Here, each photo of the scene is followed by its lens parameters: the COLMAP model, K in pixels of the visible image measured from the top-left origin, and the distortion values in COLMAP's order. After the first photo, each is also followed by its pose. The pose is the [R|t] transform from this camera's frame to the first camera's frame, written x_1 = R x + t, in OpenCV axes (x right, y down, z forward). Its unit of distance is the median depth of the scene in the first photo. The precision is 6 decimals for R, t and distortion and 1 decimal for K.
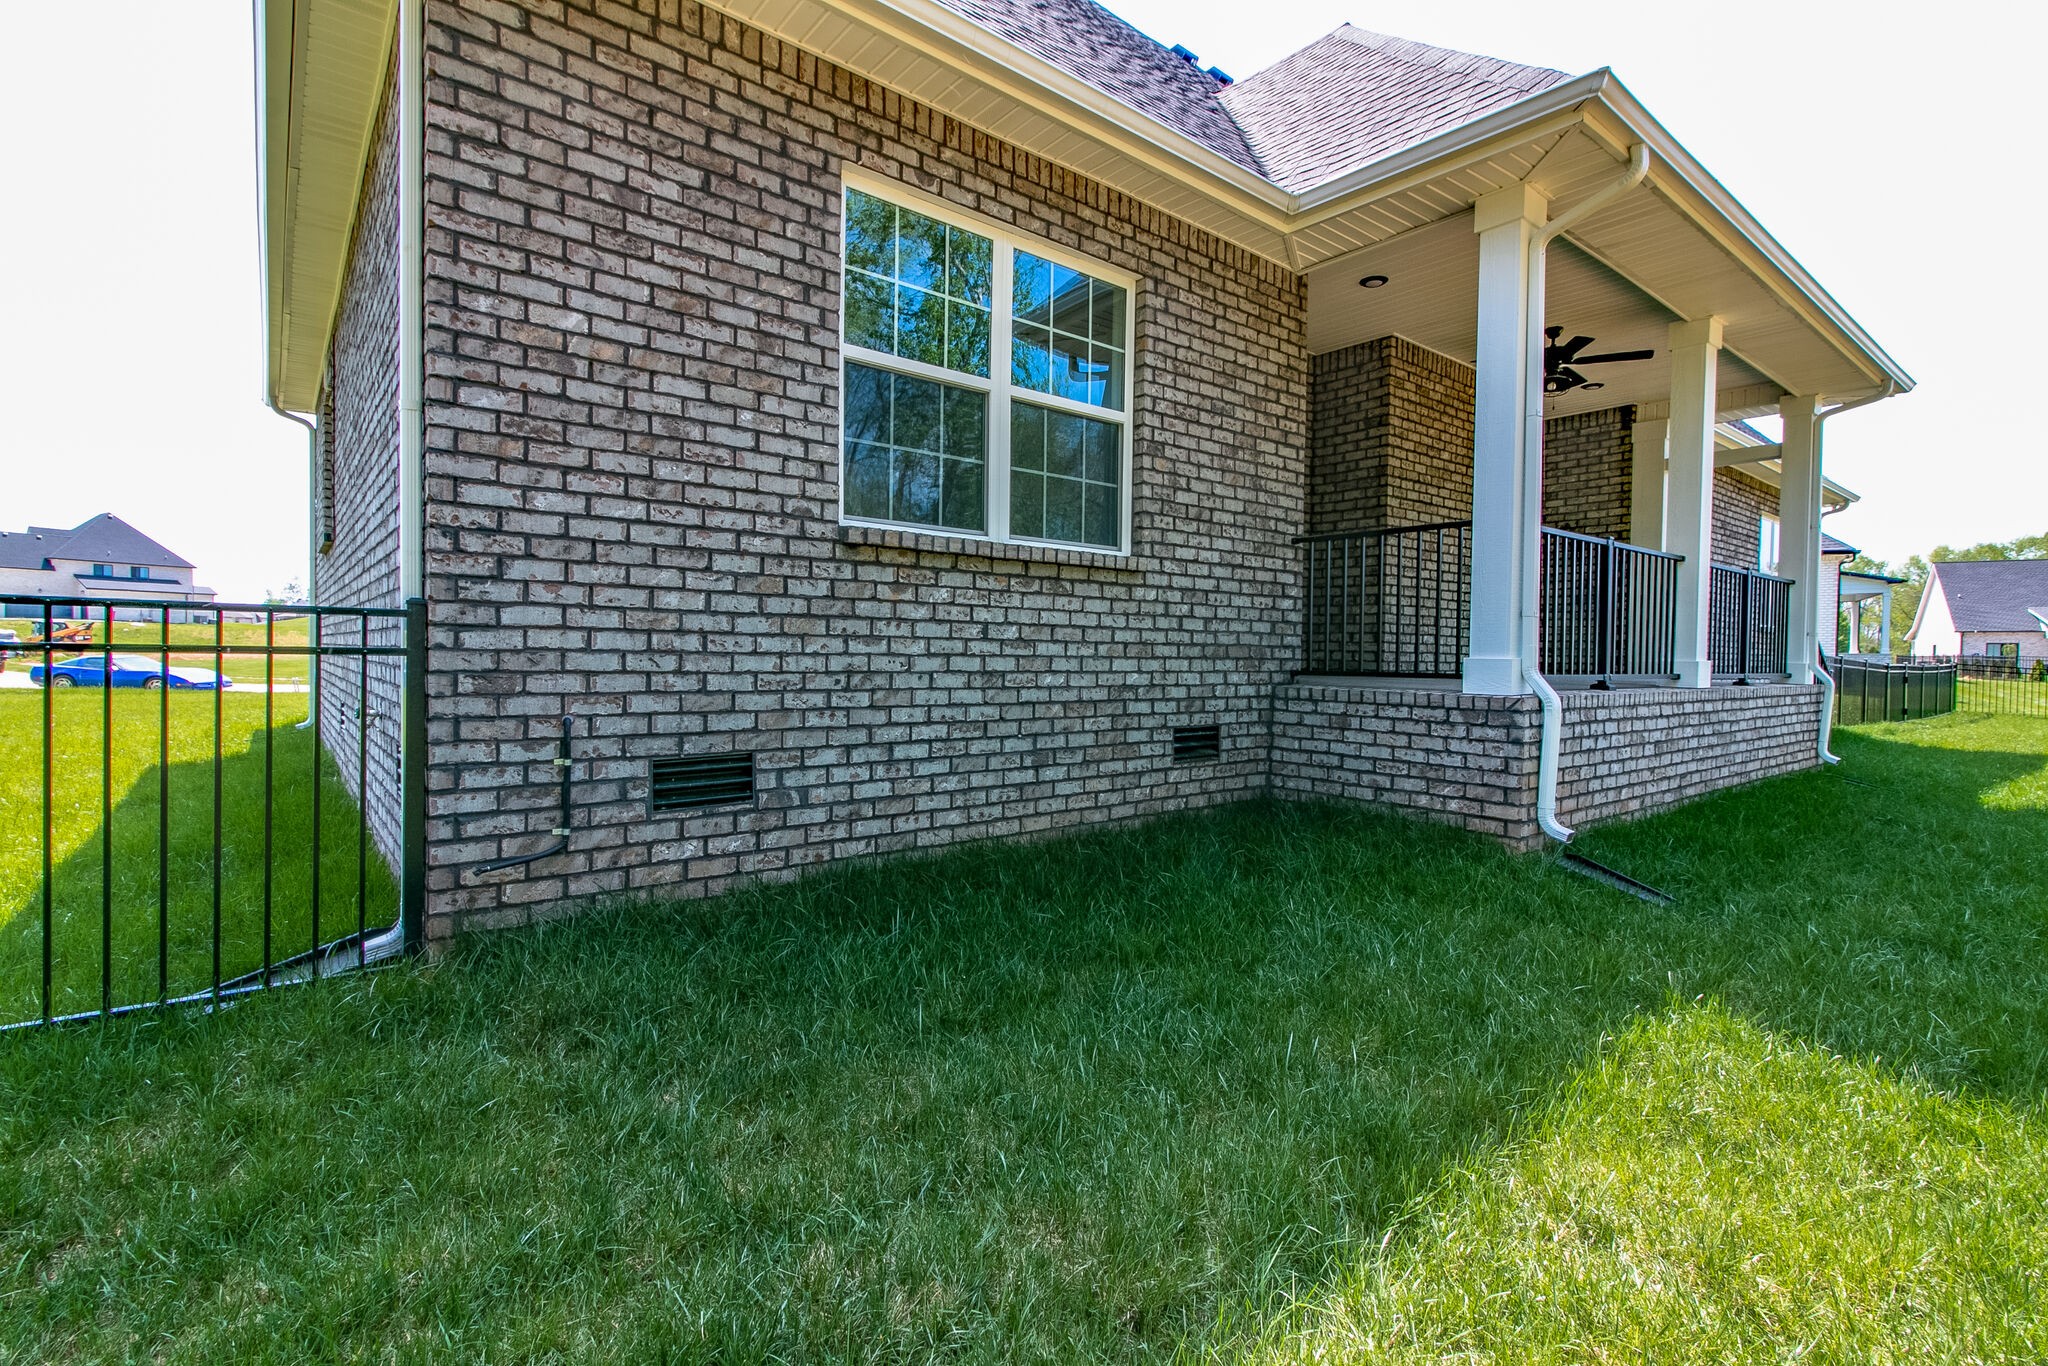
lens RADIAL K [[959.3, 0, 1027.9], [0, 959.3, 675.9], [0, 0, 1]] dist [-0.000374, 0.000609]
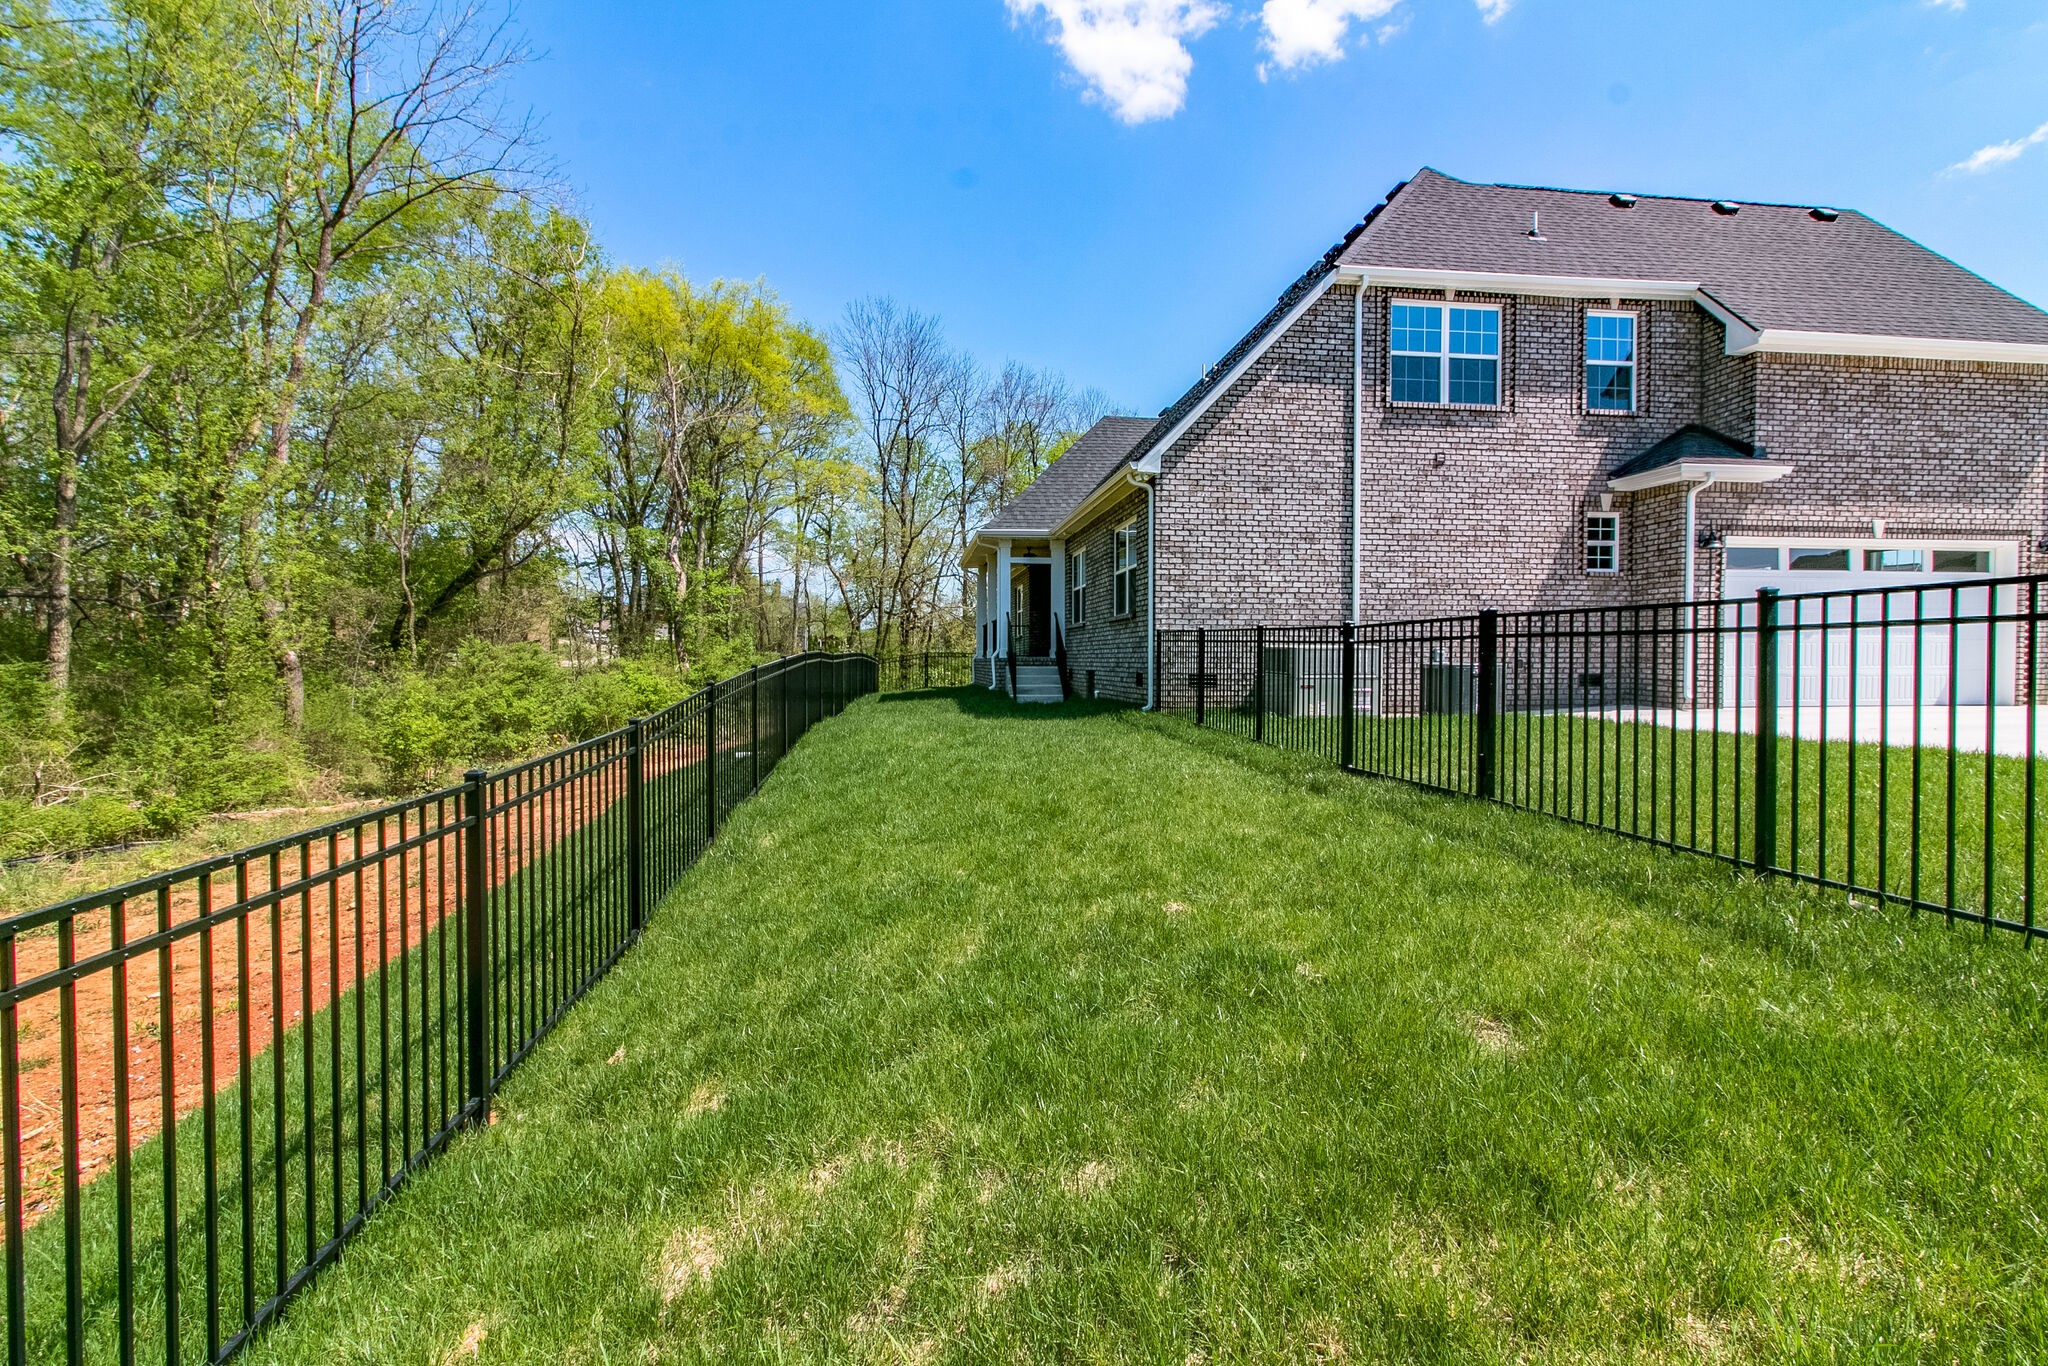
lens RADIAL K [[959.3, 0, 1027.9], [0, 959.3, 675.9], [0, 0, 1]] dist [-0.000374, 0.000609]
pose [[0.849552, -0.007820, -0.527447, 0.438098], [0.002789, 0.999943, -0.010333, 0.736618], [0.527498, 0.007307, 0.849525, -2.250506]]
